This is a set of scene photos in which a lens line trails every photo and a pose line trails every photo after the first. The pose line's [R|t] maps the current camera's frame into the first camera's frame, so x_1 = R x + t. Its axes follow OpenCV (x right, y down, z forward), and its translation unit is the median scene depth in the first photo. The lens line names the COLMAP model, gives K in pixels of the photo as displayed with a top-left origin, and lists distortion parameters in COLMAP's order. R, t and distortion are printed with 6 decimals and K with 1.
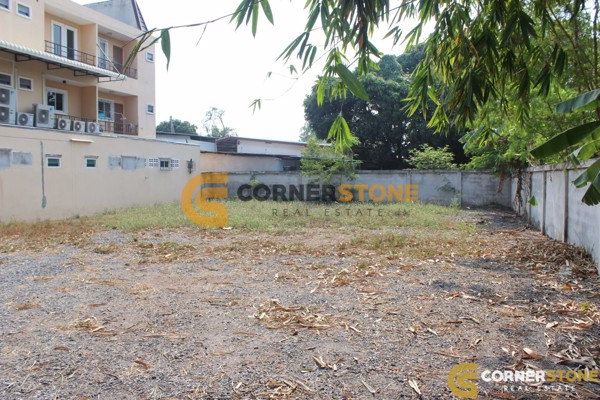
lens RADIAL K [[529.4, 0, 300.0], [0, 529.4, 200.0], [0, 0, 1]] dist [-0.162492, 0.147730]
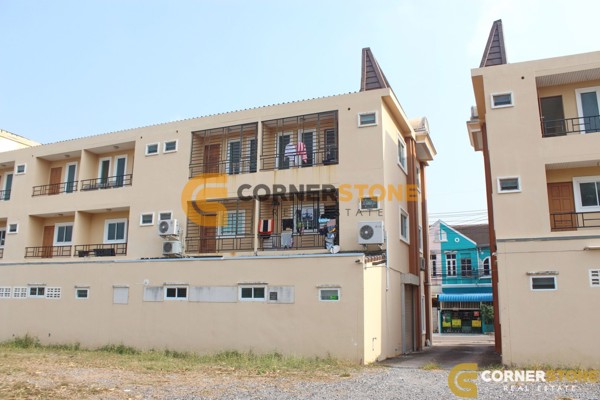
lens RADIAL K [[502.7, 0, 300.0], [0, 502.7, 200.0], [0, 0, 1]] dist [-0.167592, 0.148124]
pose [[-0.010986, -0.213963, -0.976780, 0.468631], [-0.035257, 0.976314, -0.213464, -0.061108], [0.999318, 0.032093, -0.018270, 1.379831]]
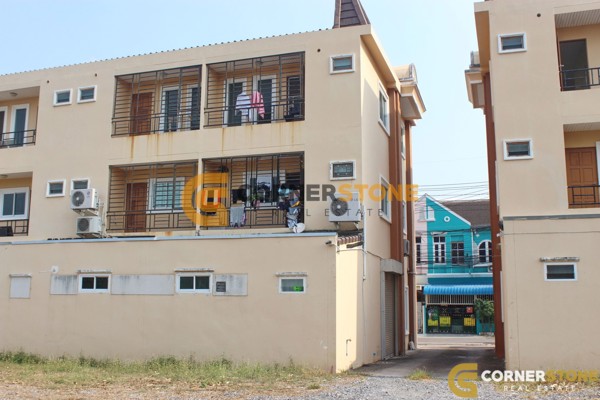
lens RADIAL K [[622.1, 0, 300.7], [0, 622.1, 196.1], [0, 0, 1]] dist [-0.128641, 0.153756]
pose [[0.070982, -0.171568, -0.982612, 0.449917], [-0.030339, 0.984269, -0.174050, -0.060096], [0.997016, 0.042166, 0.064660, 1.373876]]
